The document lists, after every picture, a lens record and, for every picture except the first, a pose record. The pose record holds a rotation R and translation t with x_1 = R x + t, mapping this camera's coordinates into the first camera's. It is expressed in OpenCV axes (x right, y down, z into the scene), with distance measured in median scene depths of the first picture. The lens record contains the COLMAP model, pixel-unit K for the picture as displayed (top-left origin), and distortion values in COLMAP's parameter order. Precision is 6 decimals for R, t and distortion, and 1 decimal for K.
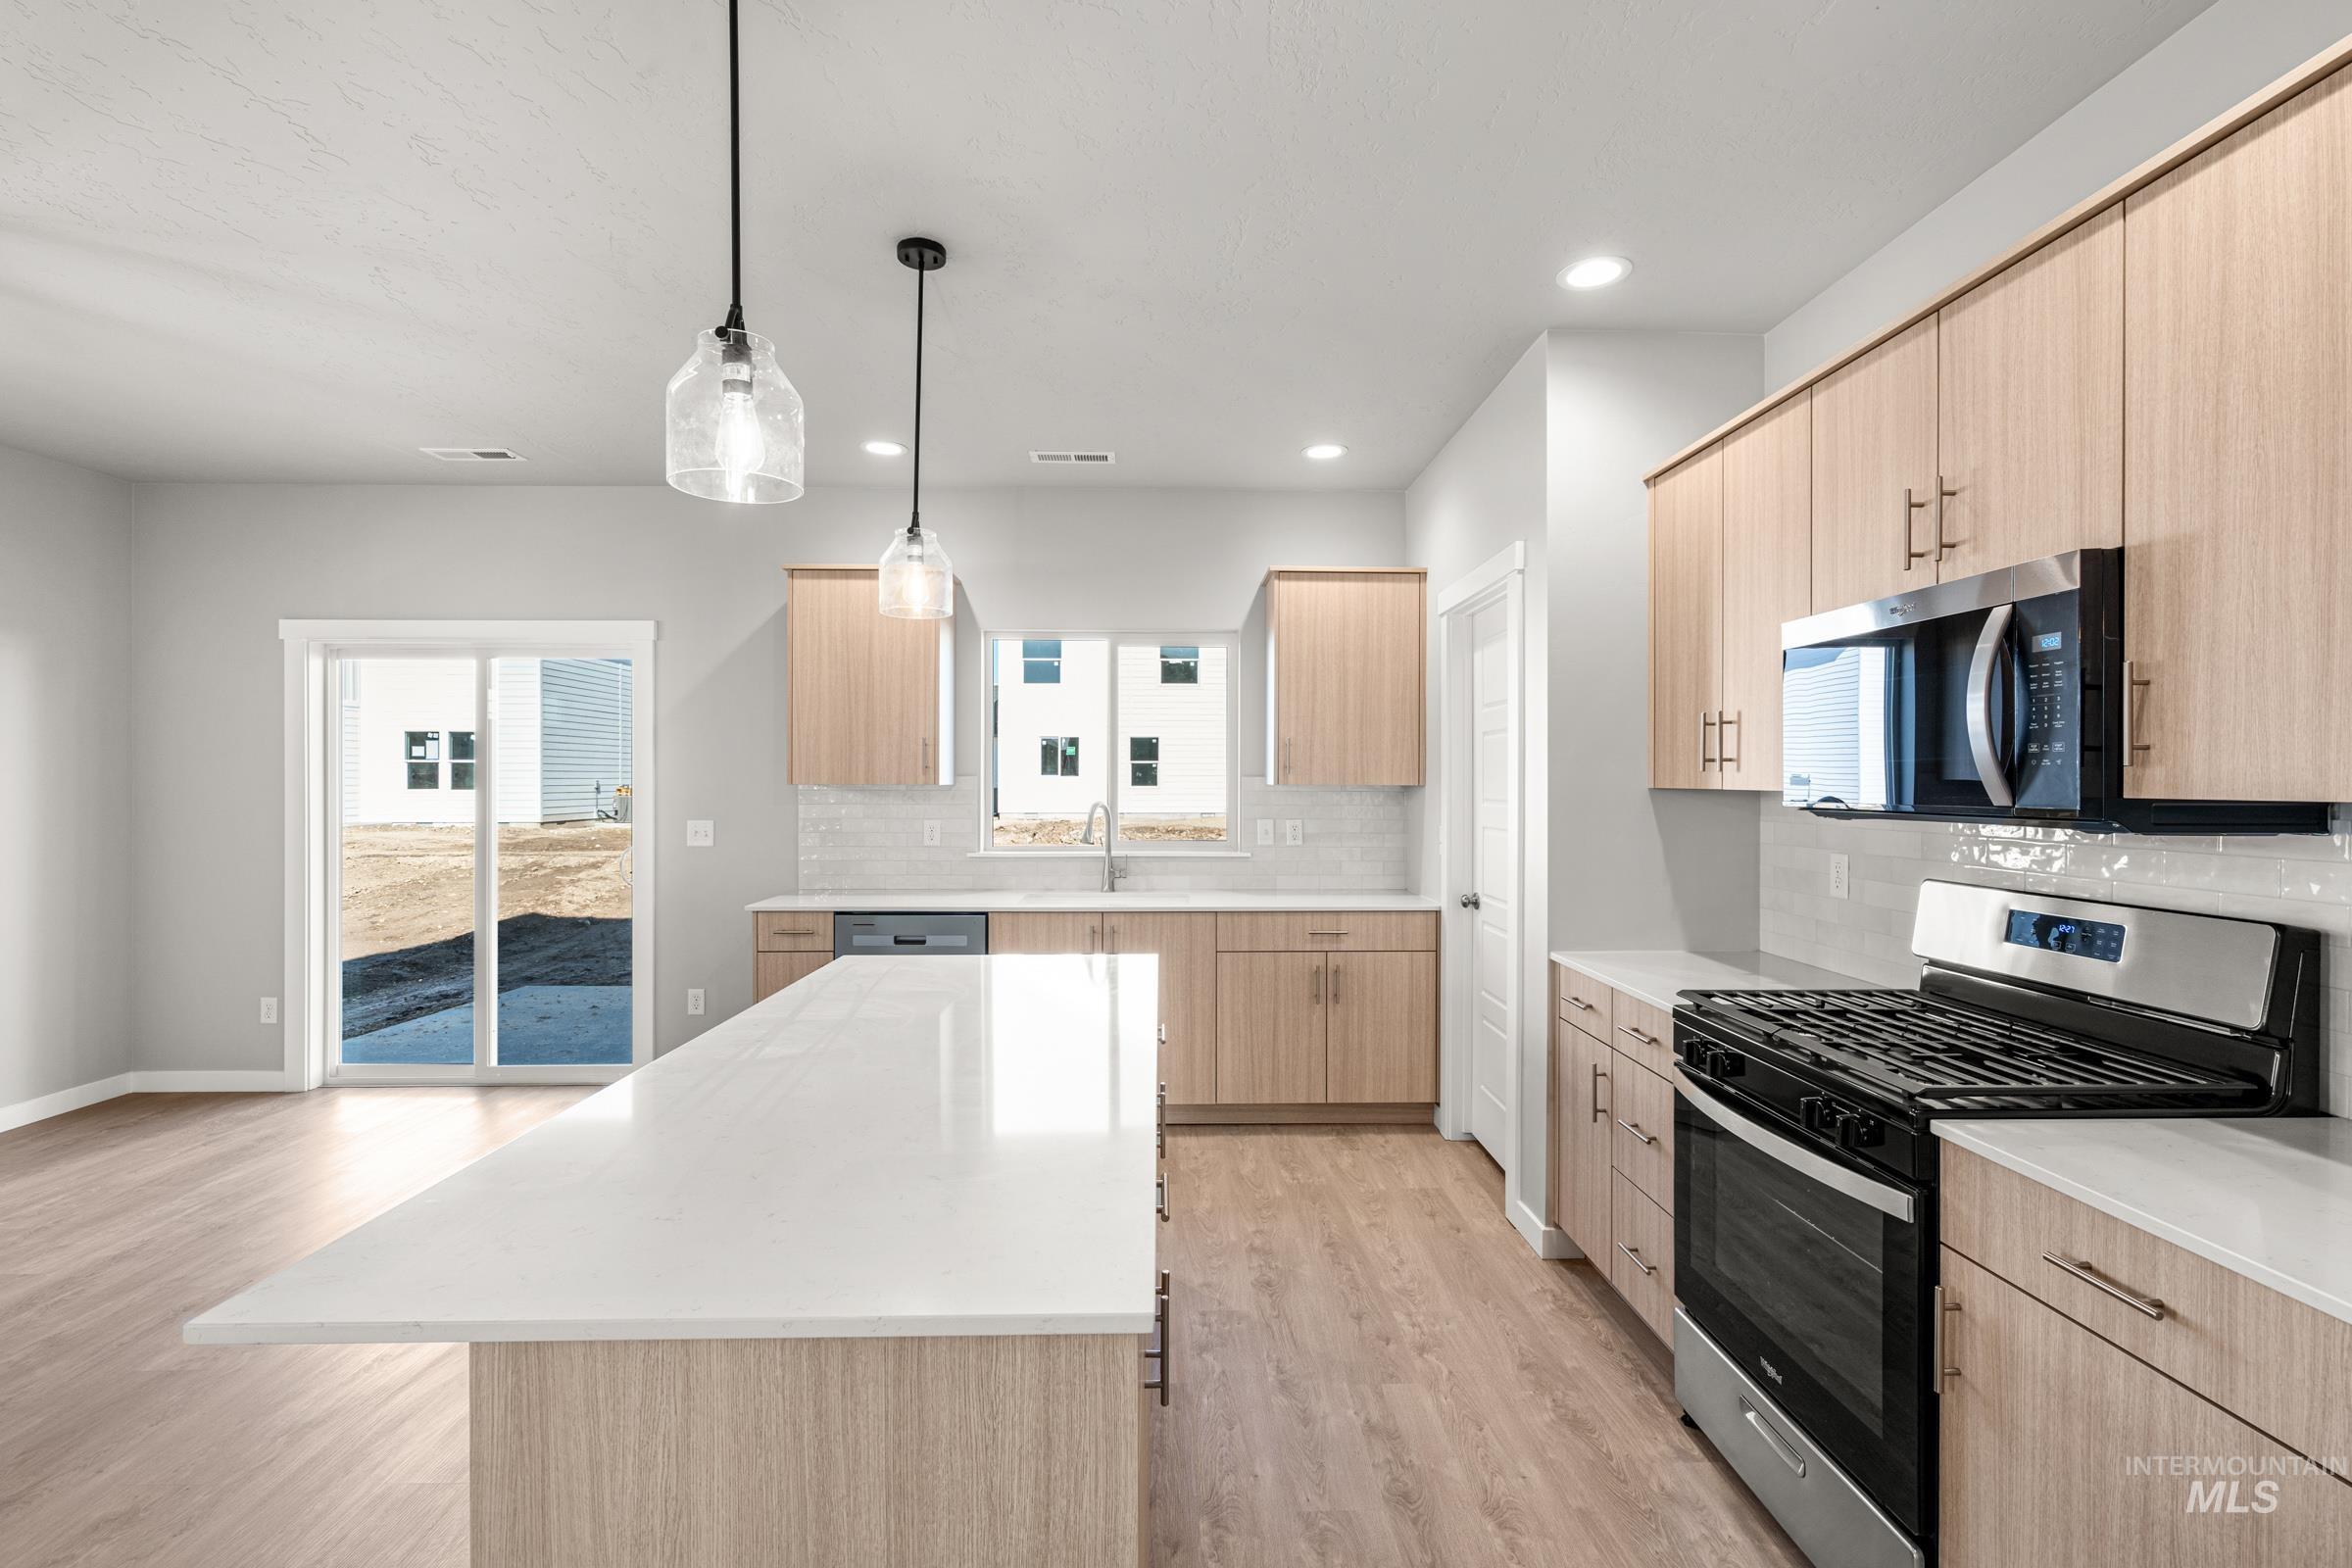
lens RADIAL K [[1034.7, 0, 1171.6], [0, 1034.7, 779.7], [0, 0, 1]] dist [-0.001089, -0.000782]
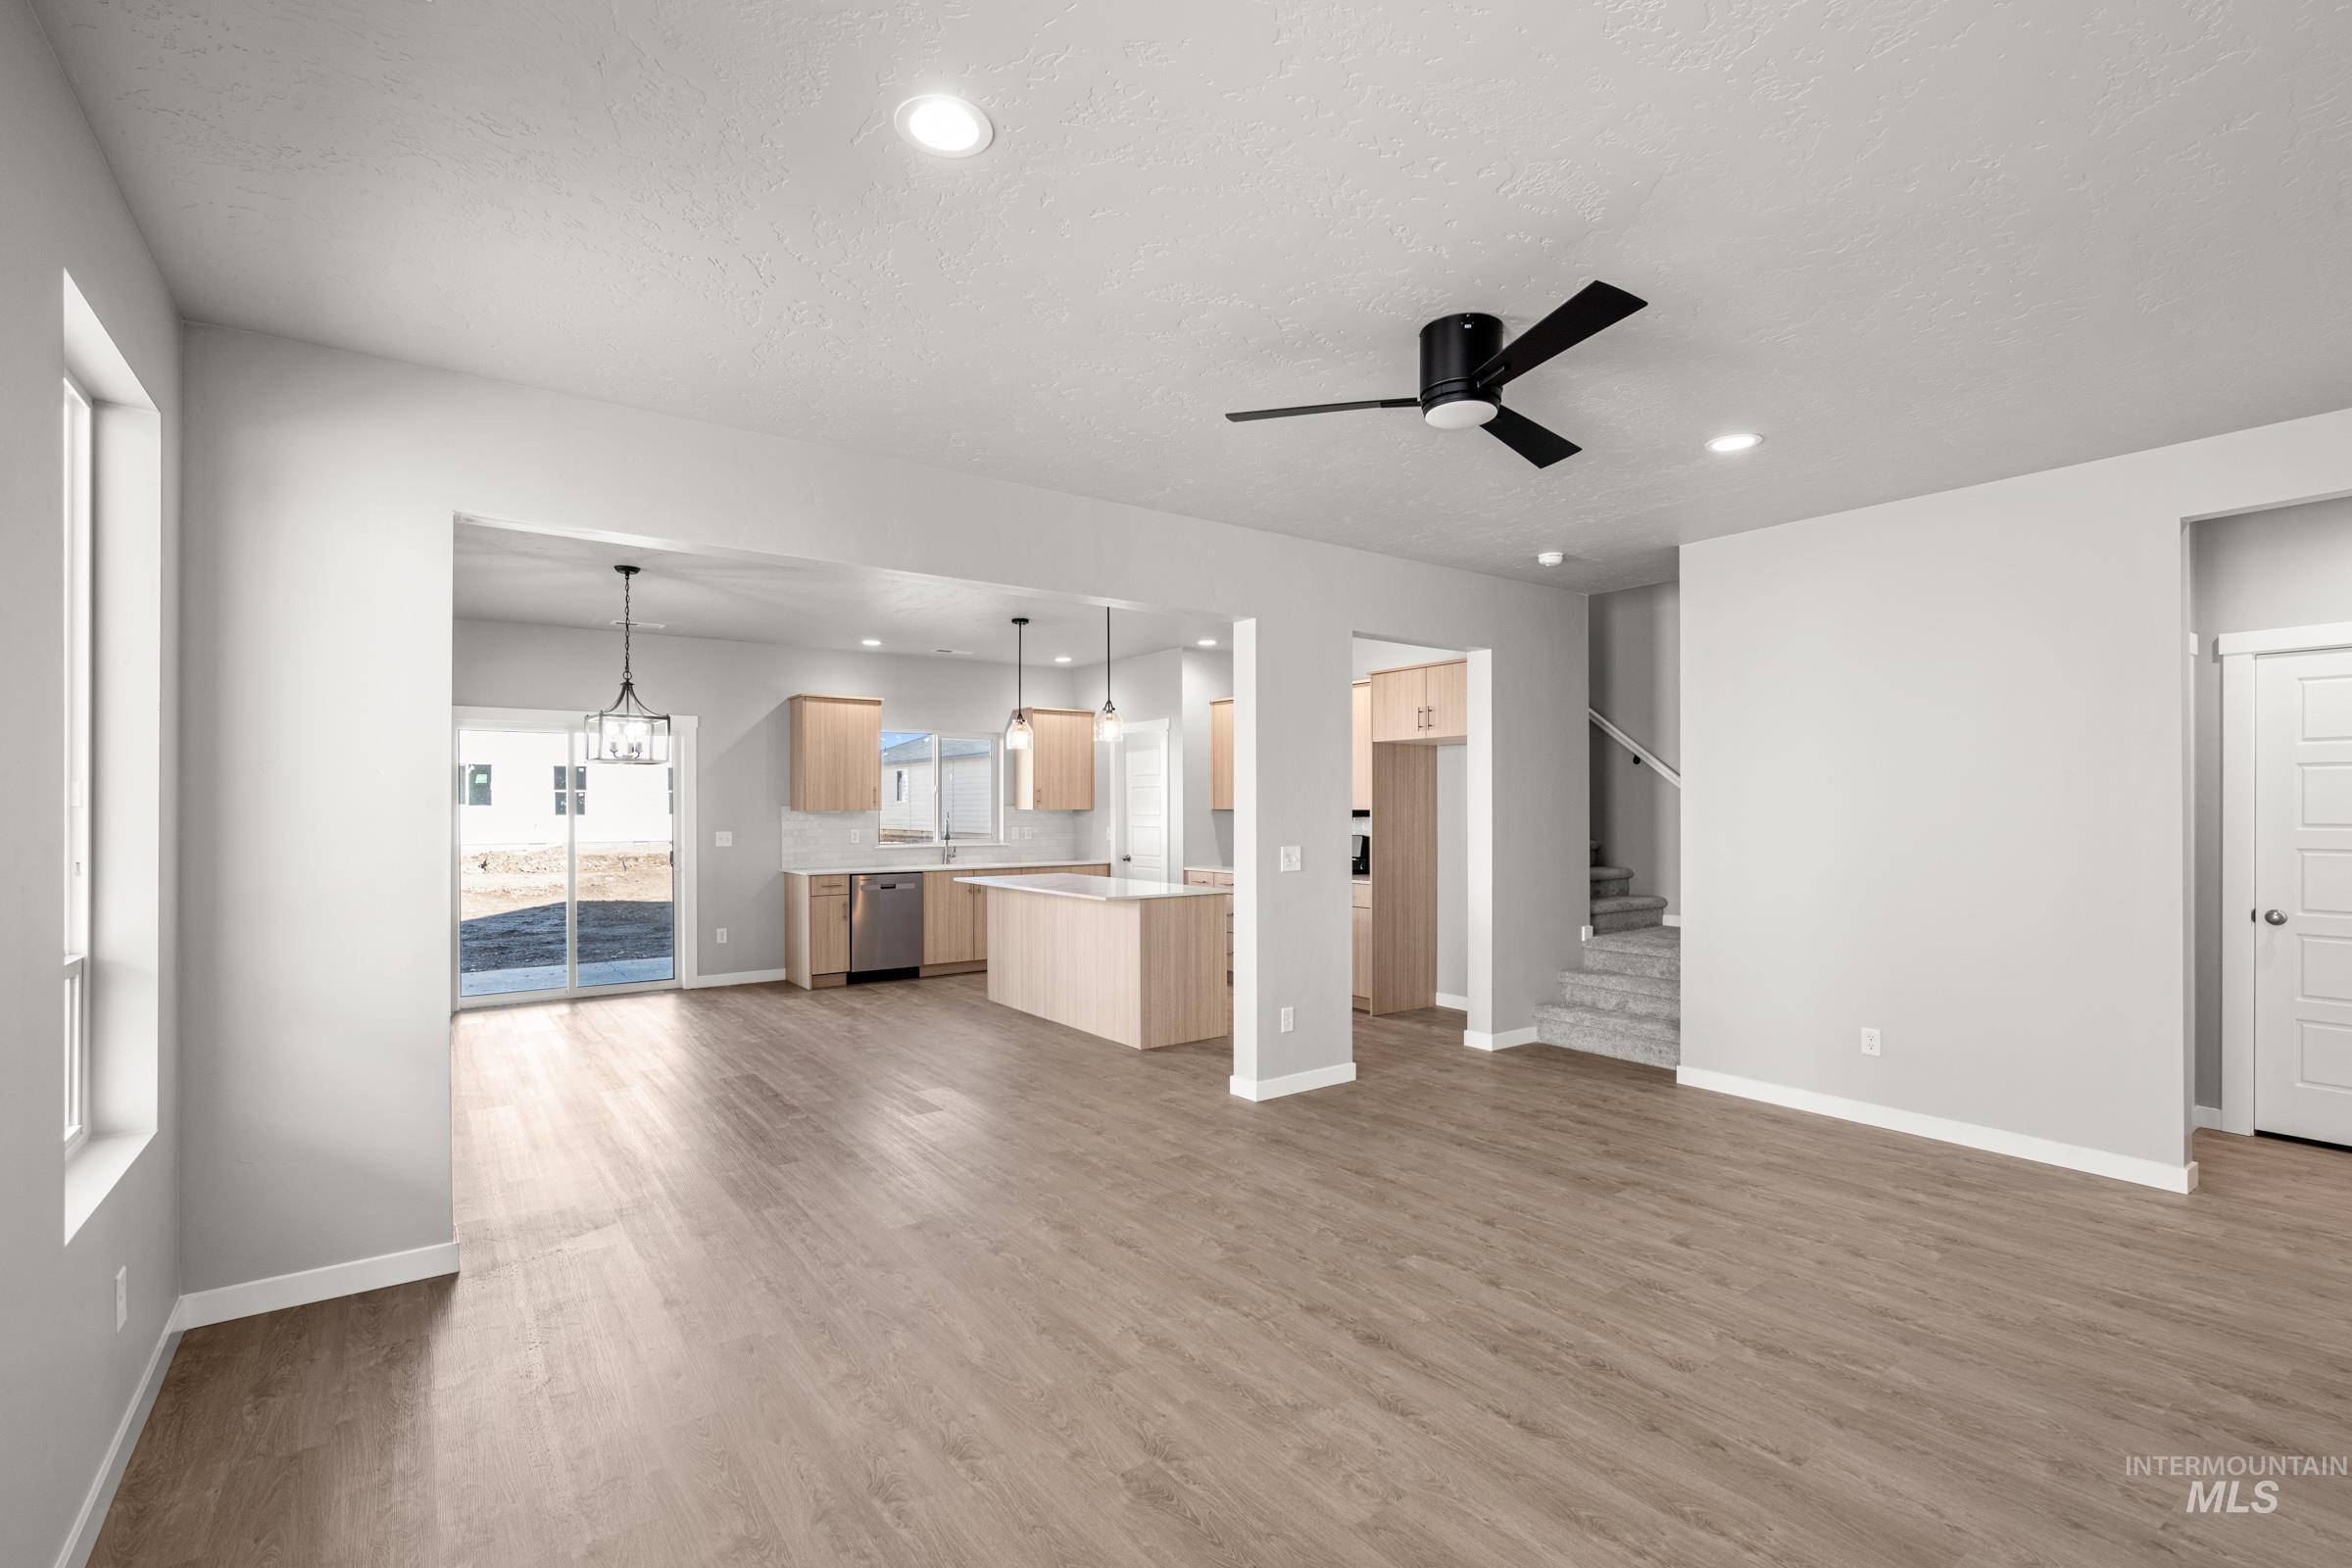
lens RADIAL K [[1073.1, 0, 1133.6], [0, 1073.1, 799.0], [0, 0, 1]] dist [-0.000248, 0.000153]
pose [[0.836230, 0.001552, 0.548377, -2.065820], [0.003312, 0.999963, -0.007881, 0.002563], [-0.548369, 0.008406, 0.836194, -2.103699]]
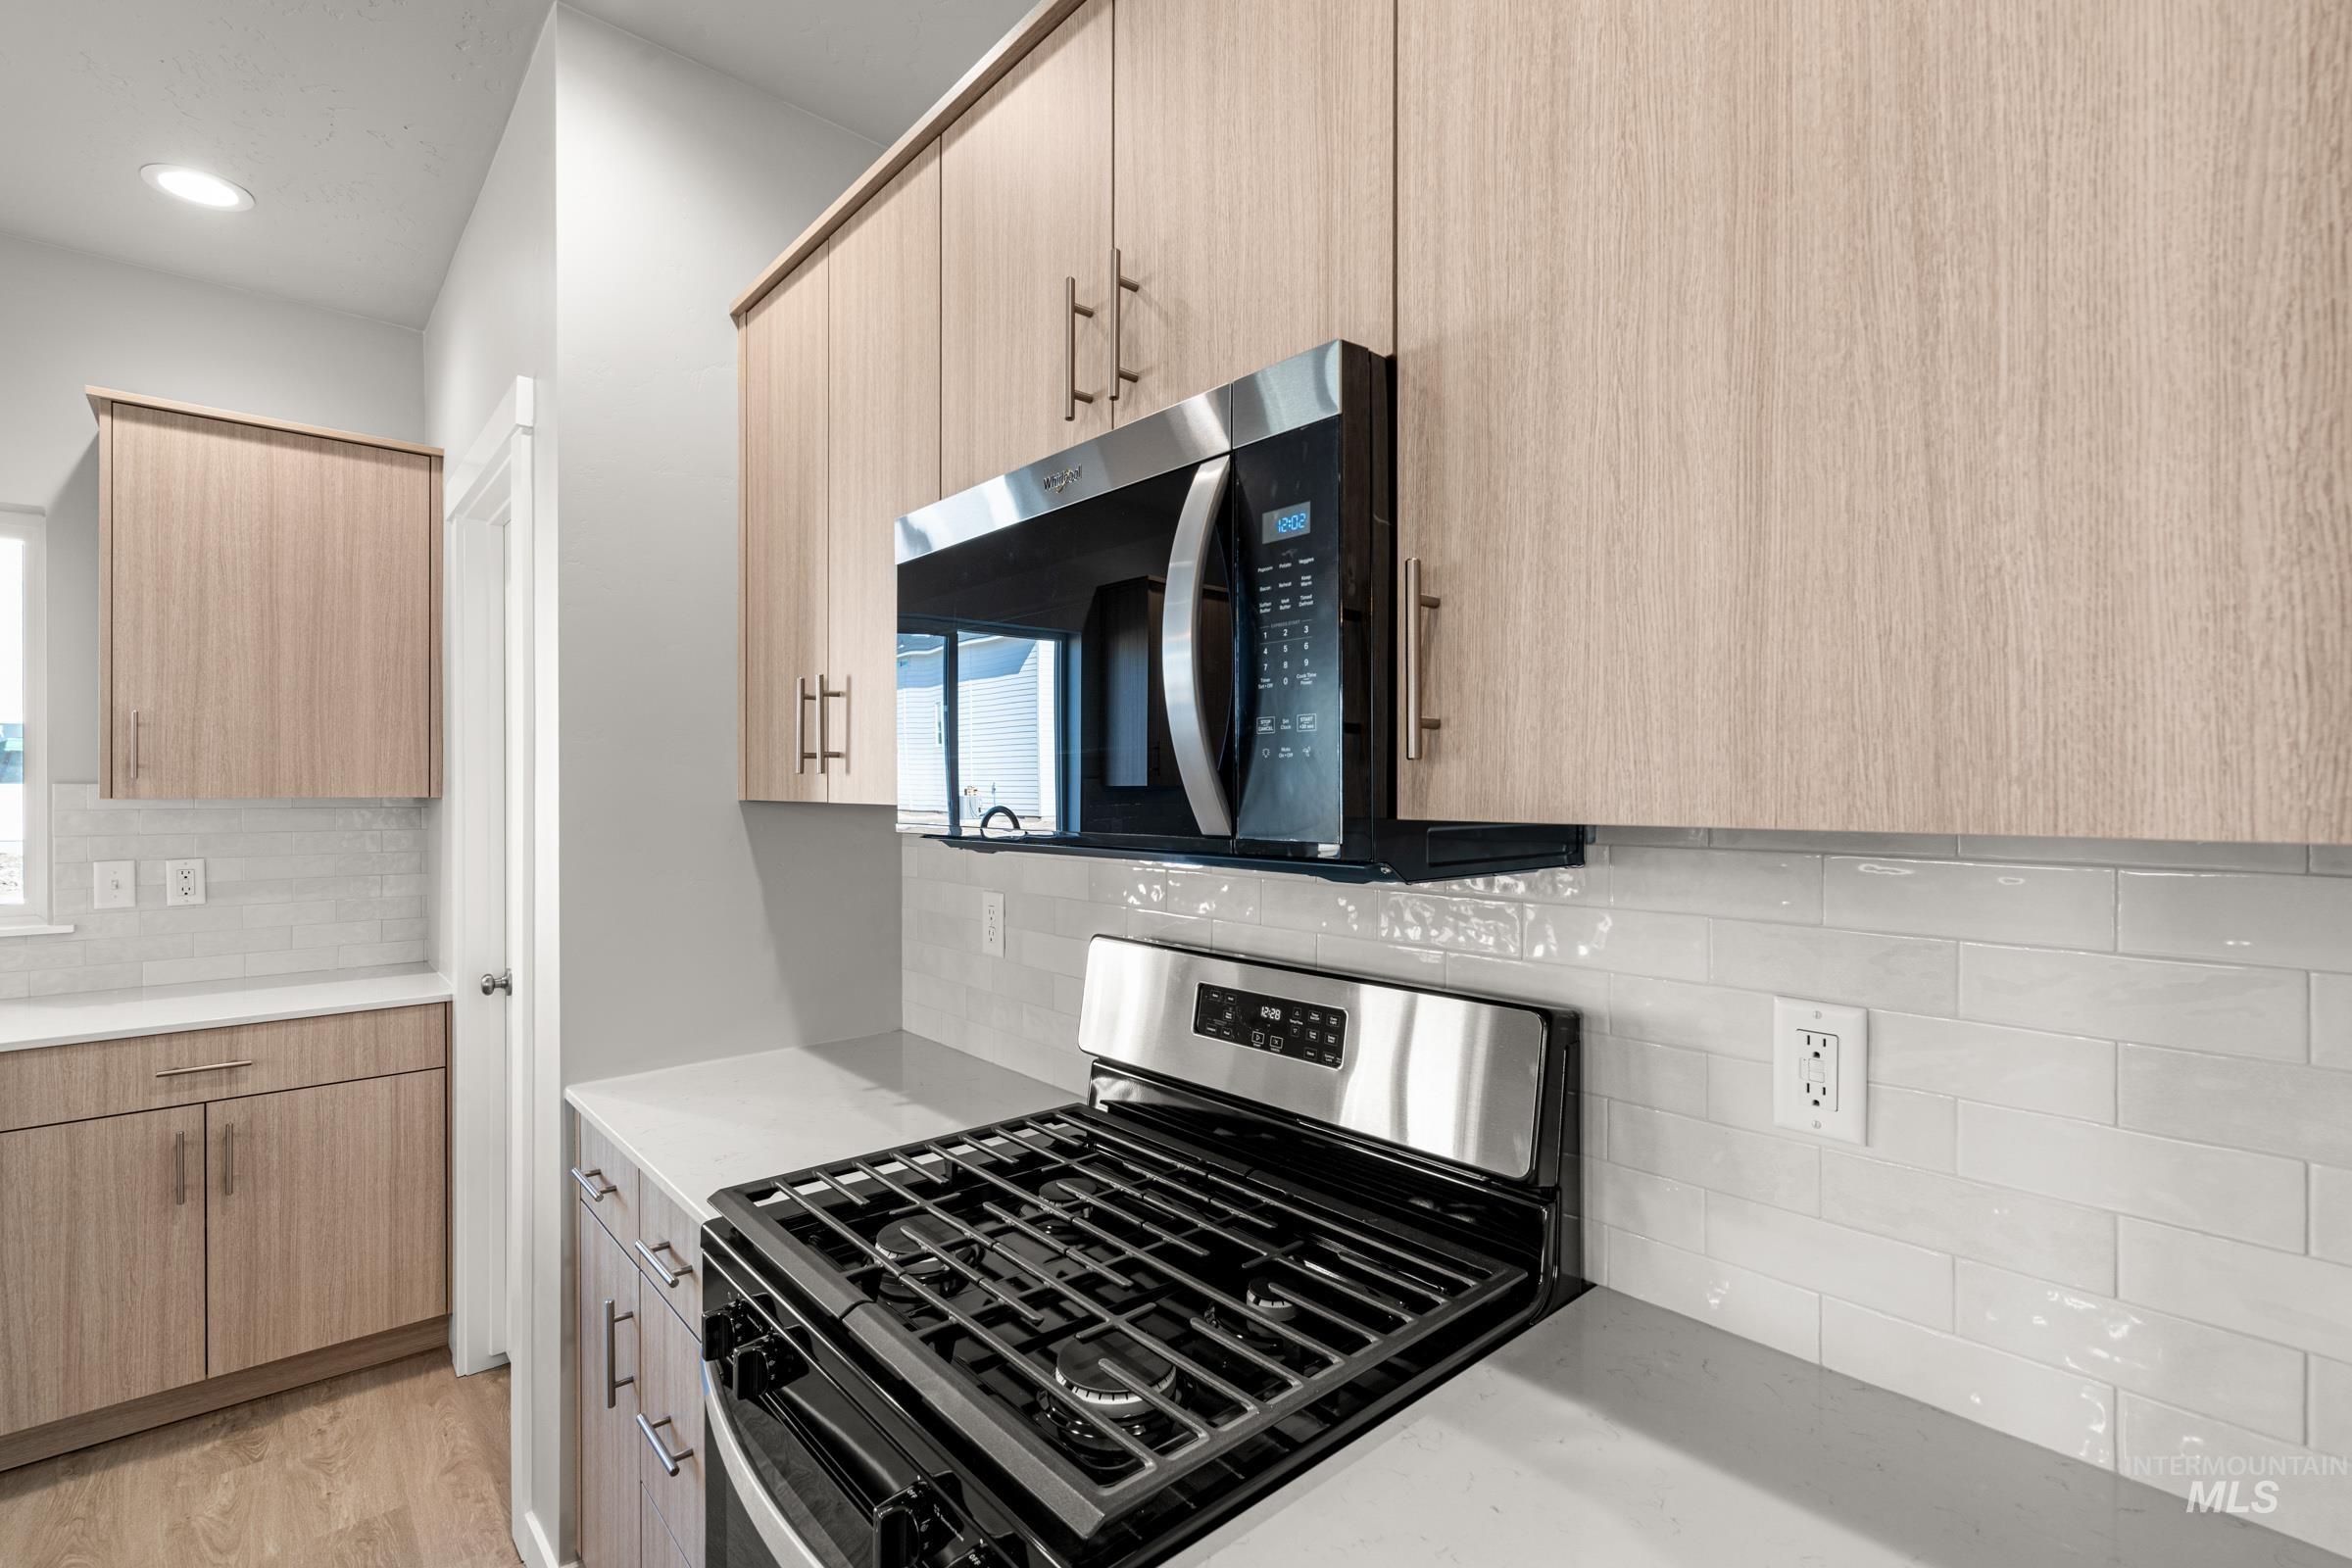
lens RADIAL K [[1034.7, 0, 1171.6], [0, 1034.7, 779.7], [0, 0, 1]] dist [-0.001089, -0.000782]
pose [[0.758172, 0.001879, 0.652051, 0.380770], [0.002876, 0.999976, -0.006226, -0.000018], [-0.652048, 0.006596, 0.758149, 0.529436]]
